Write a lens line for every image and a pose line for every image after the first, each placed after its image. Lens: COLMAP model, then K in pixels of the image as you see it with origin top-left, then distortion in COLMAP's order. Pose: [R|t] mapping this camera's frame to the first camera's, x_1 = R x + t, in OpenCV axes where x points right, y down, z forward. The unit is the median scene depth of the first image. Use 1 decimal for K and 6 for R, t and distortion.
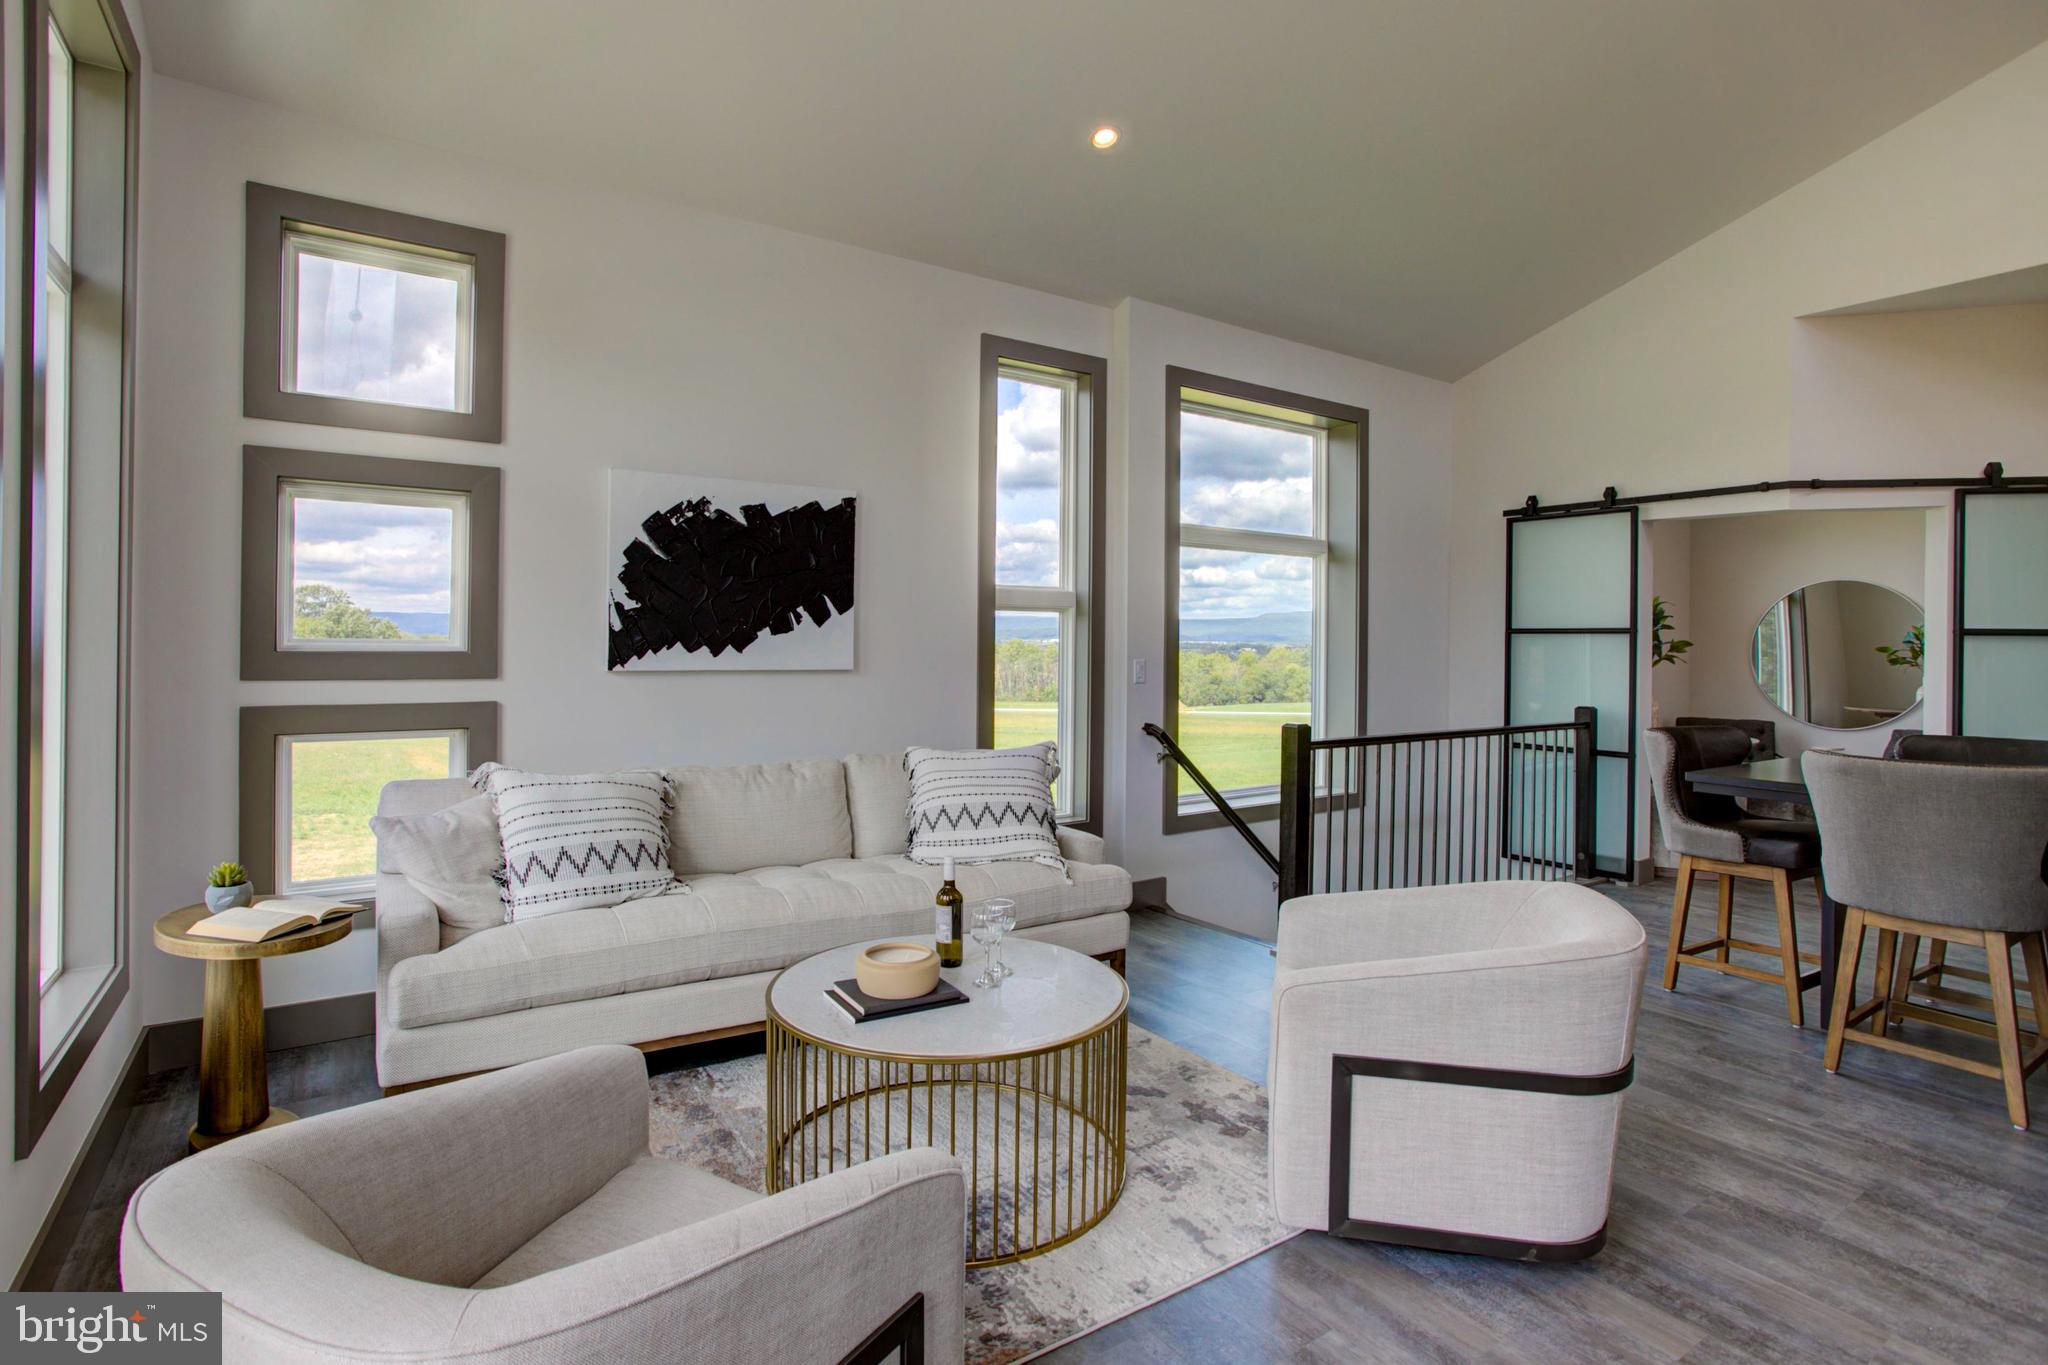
lens RADIAL K [[999.9, 0, 1024.4], [0, 999.9, 636.4], [0, 0, 1]] dist [-0.003556, -0.000350]
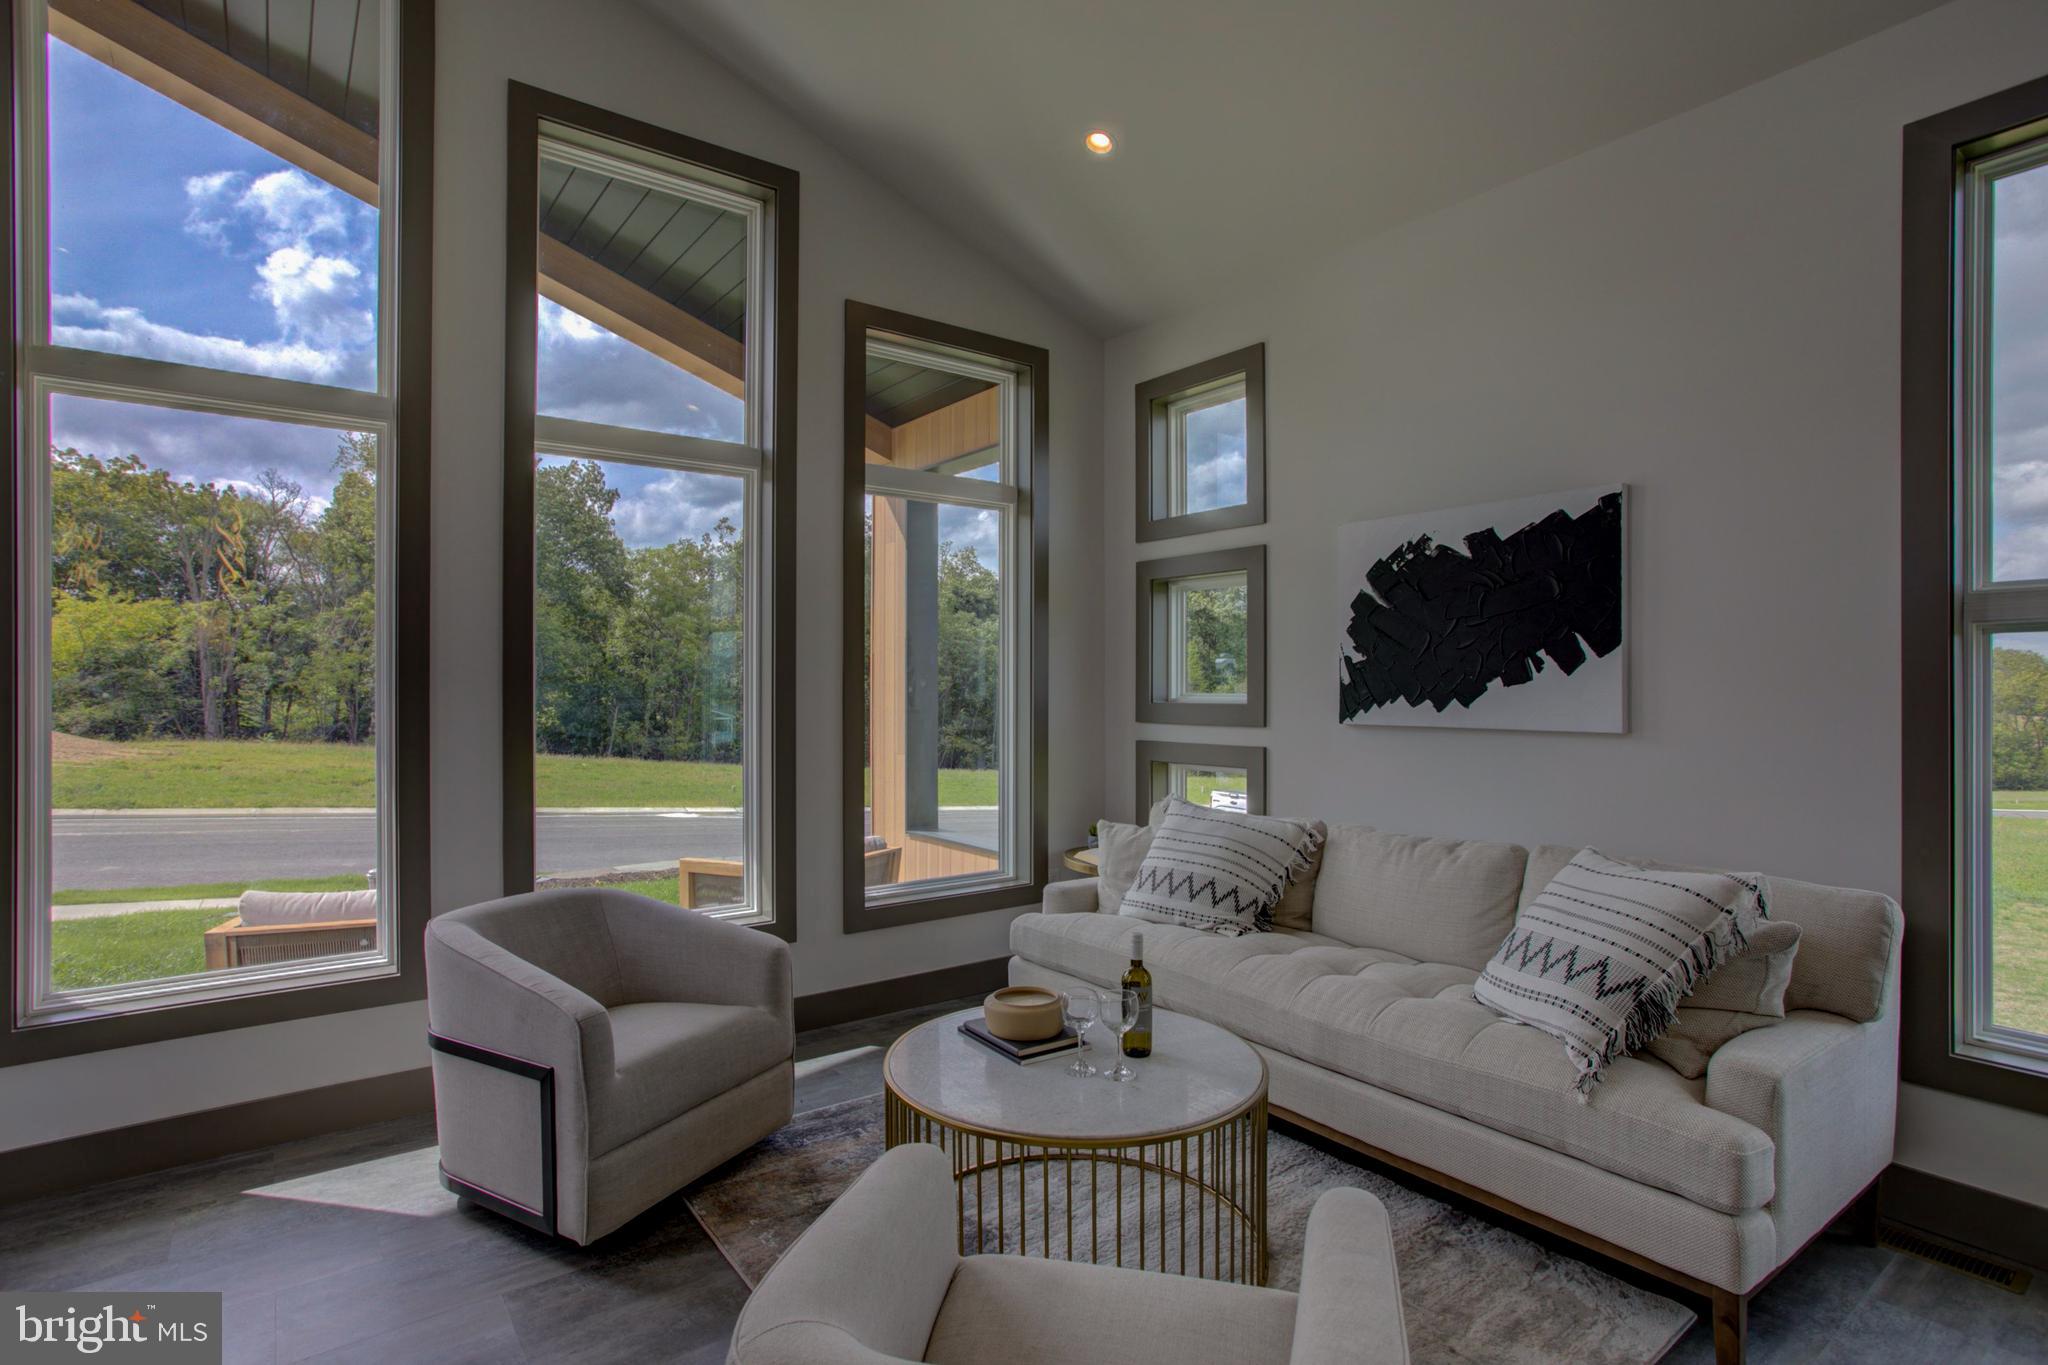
lens RADIAL K [[968.0, 0, 1049.3], [0, 968.0, 686.1], [0, 0, 1]] dist [-0.027113, -0.000103]
pose [[0.116592, -0.010627, -0.993123, 0.509804], [0.006913, 0.999927, -0.009888, 0.003643], [0.993156, -0.005713, 0.116657, 0.571704]]
